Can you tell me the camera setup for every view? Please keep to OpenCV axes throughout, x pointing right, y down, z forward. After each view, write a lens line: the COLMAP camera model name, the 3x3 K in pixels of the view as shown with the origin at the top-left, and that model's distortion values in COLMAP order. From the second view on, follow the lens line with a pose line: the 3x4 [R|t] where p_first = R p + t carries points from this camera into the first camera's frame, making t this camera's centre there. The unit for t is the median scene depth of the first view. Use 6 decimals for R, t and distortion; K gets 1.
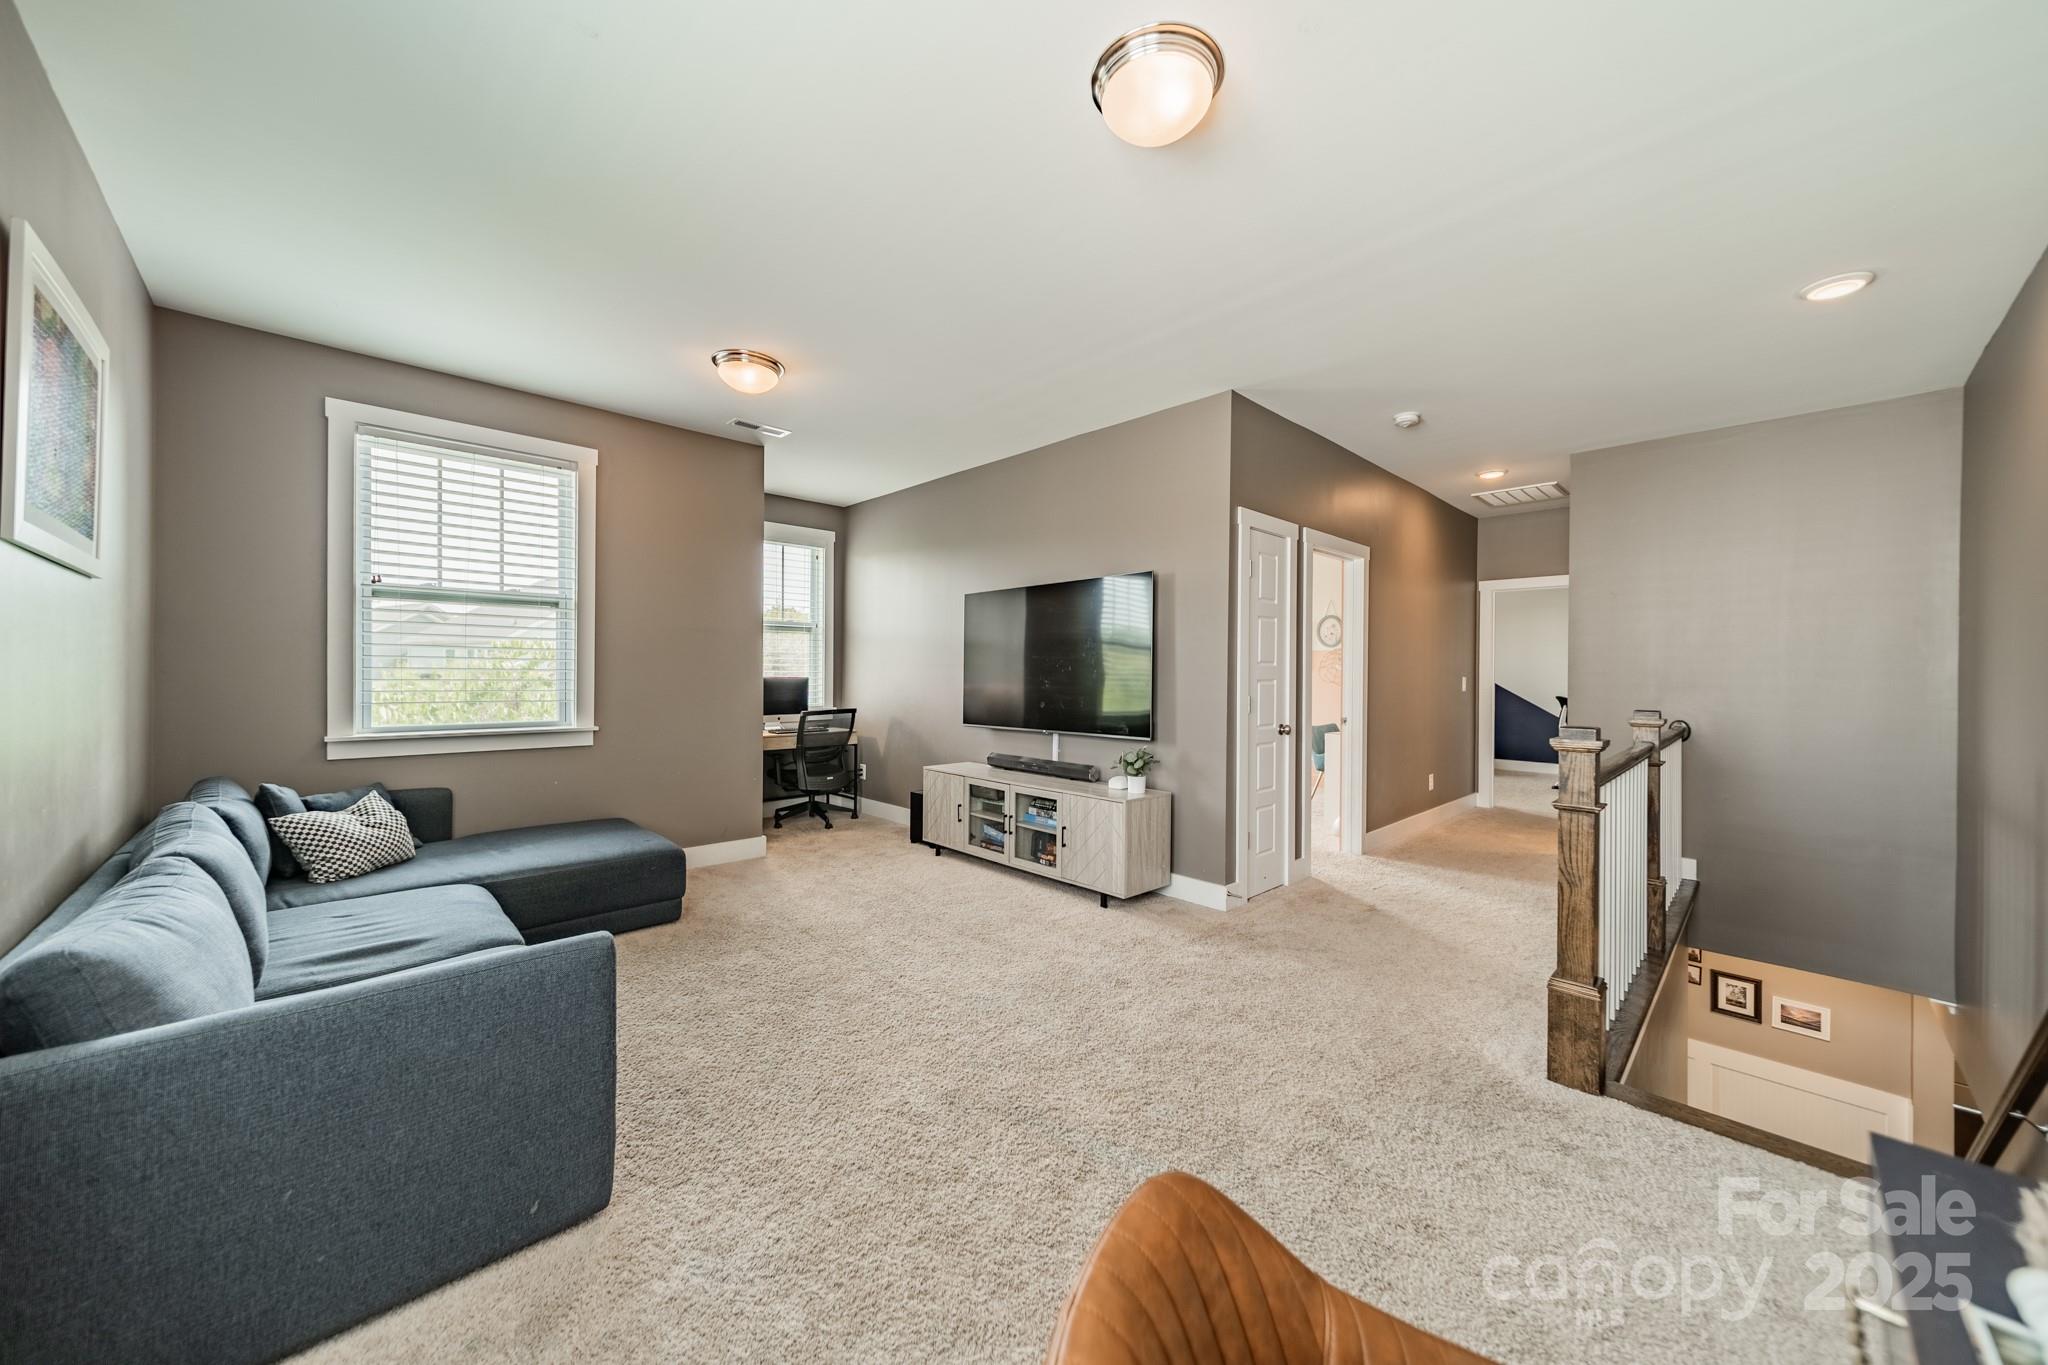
lens RADIAL K [[729.2, 0, 1011.7], [0, 729.2, 678.0], [0, 0, 1]] dist [-0.000056, -0.000019]
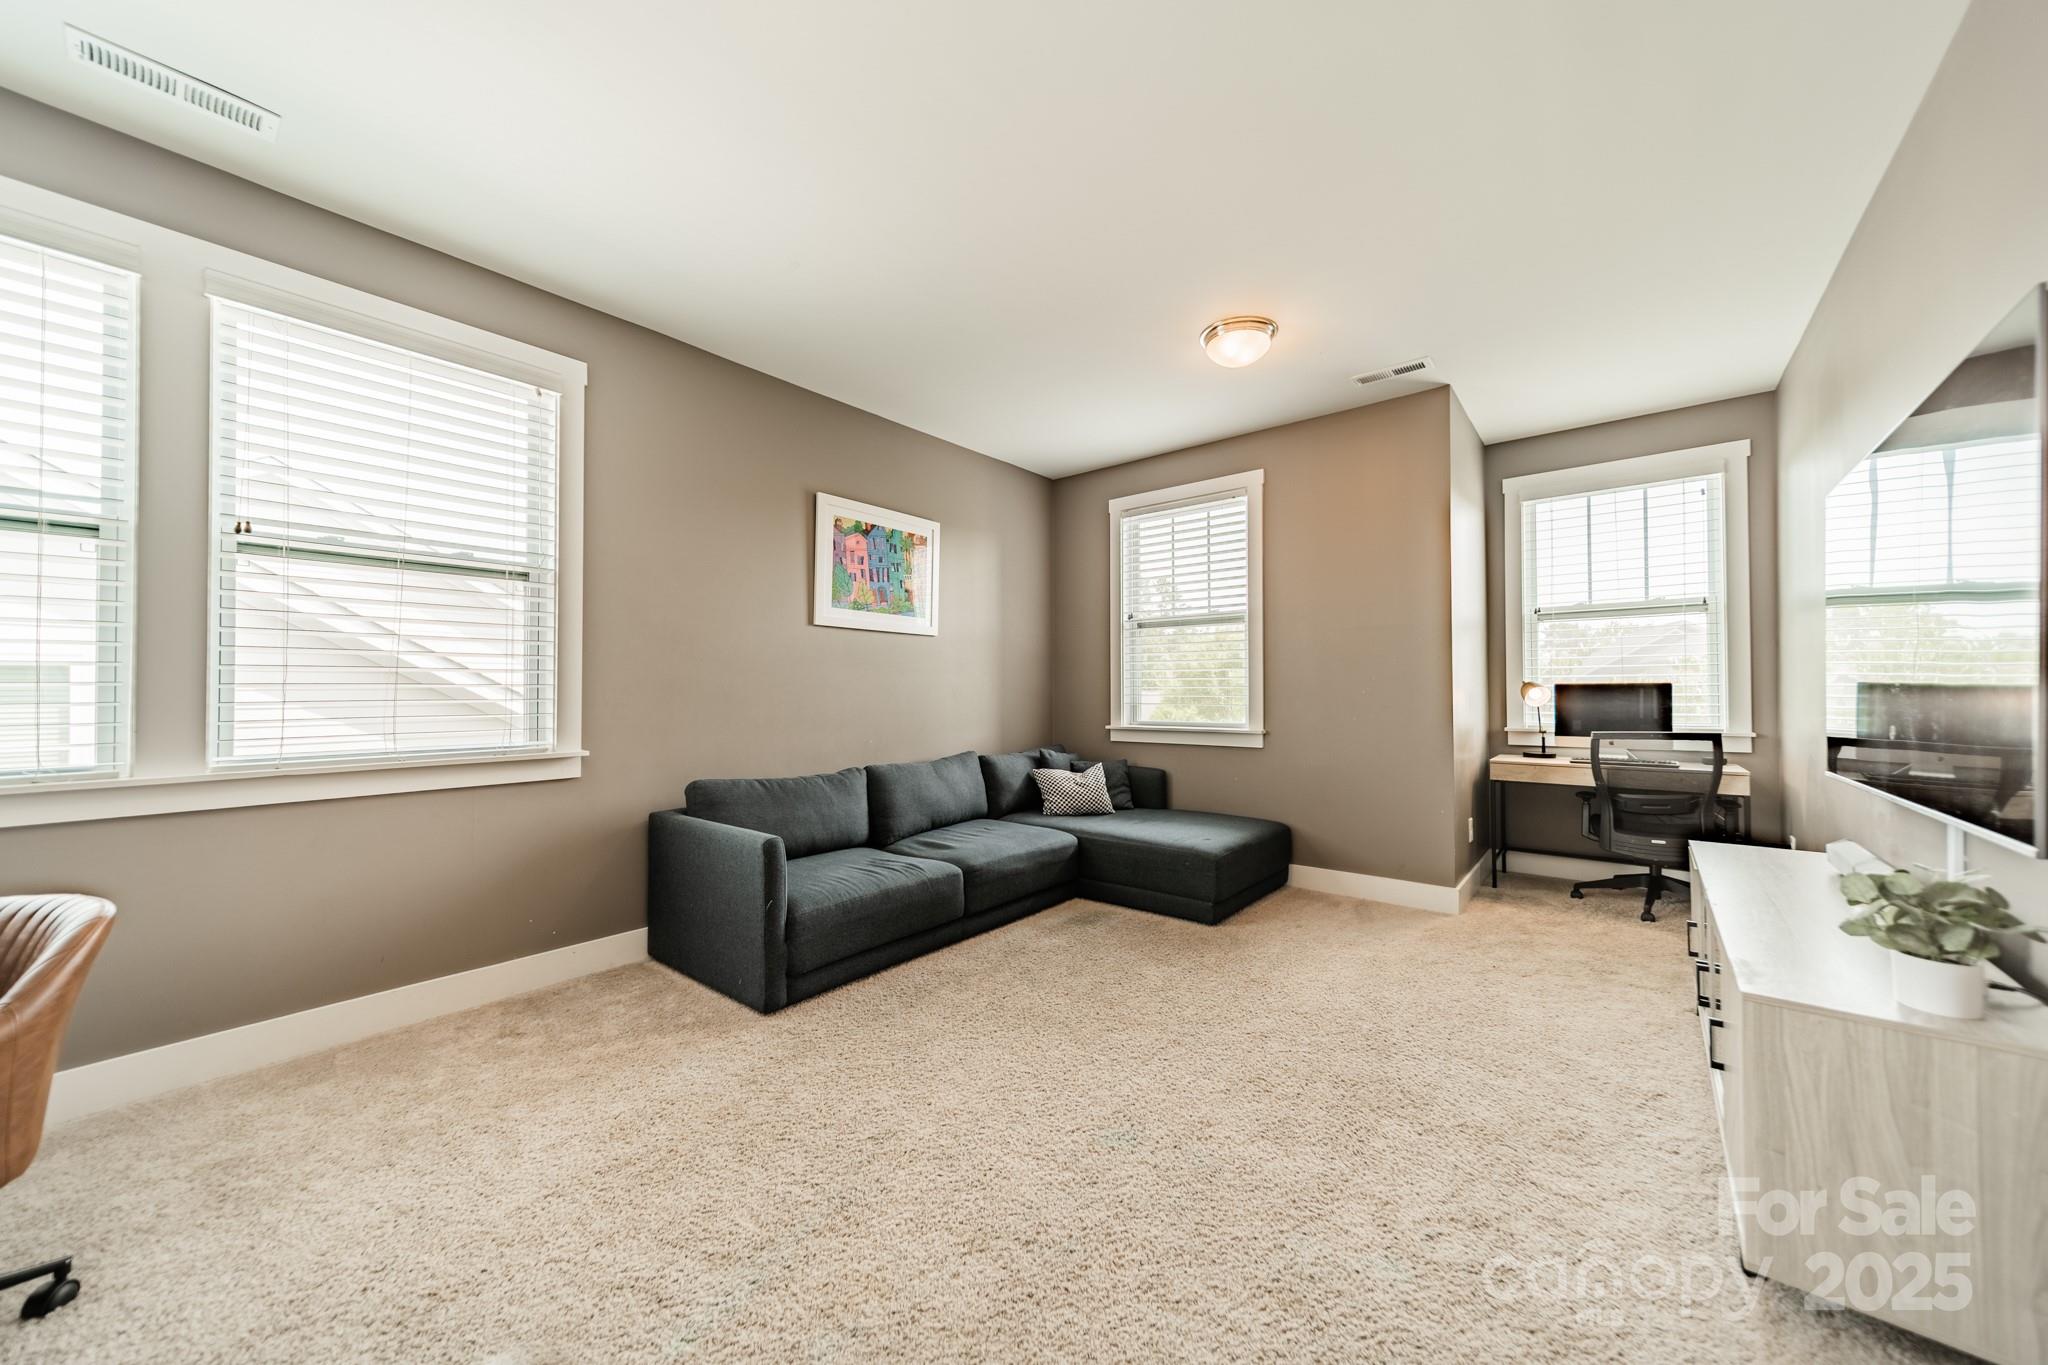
lens RADIAL K [[720.6, 0, 1029.6], [0, 720.6, 683.8], [0, 0, 1]] dist [0.002302, 0.000217]
pose [[0.125649, -0.019245, -0.991888, 0.427529], [-0.001918, 0.999805, -0.019642, 0.020512], [0.992073, 0.004371, 0.125587, 0.545705]]
